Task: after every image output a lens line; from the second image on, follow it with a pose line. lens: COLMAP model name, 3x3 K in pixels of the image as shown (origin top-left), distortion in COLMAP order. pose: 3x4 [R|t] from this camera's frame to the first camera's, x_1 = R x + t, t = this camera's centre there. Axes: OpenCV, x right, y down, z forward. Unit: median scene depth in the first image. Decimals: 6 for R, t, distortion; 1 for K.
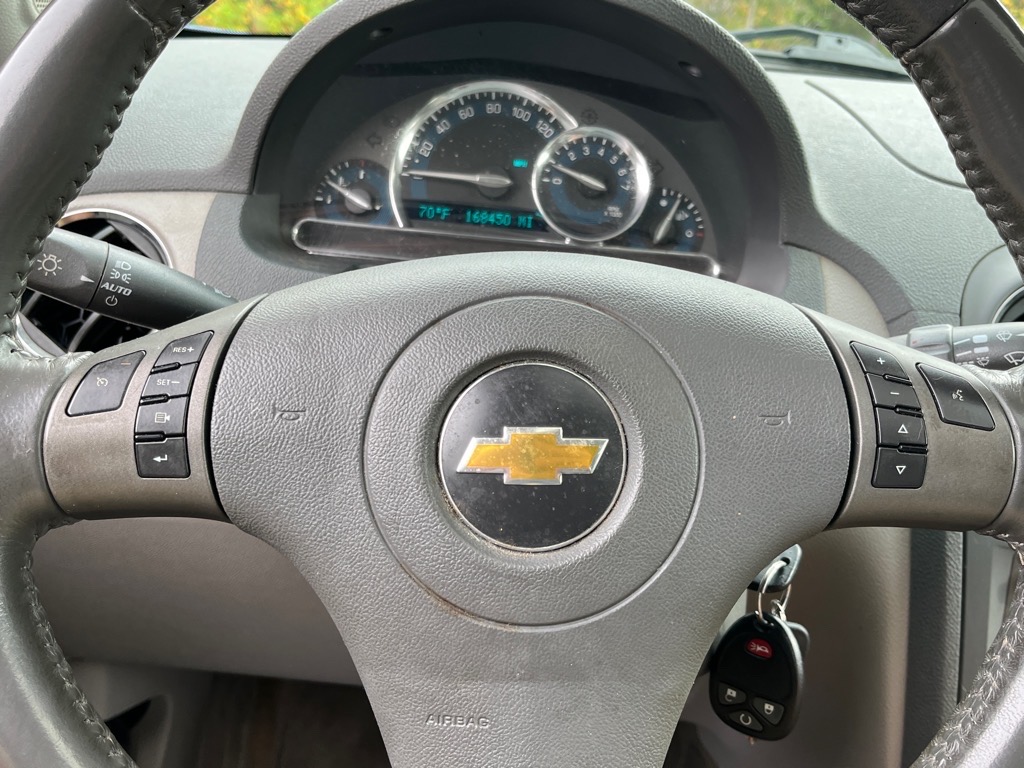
lens RADIAL K [[983.2, 0, 512.0], [0, 983.2, 384.0], [0, 0, 1]] dist [0.073915, -0.198138]
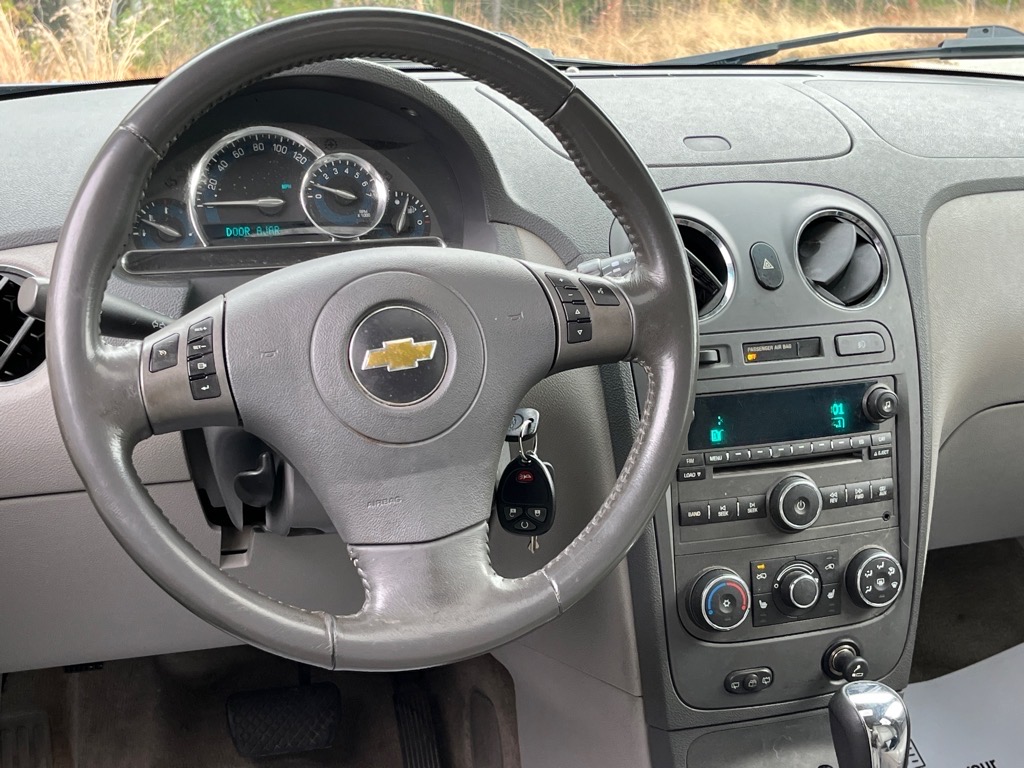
lens RADIAL K [[1431.5, 0, 512.0], [0, 1431.5, 384.0], [0, 0, 1]] dist [0.093293, -0.023279]
pose [[0.941104, -0.166702, 0.294165, -0.364420], [0.174841, 0.984596, -0.001395, 0.103767], [-0.289402, 0.052745, 0.955753, -1.036732]]
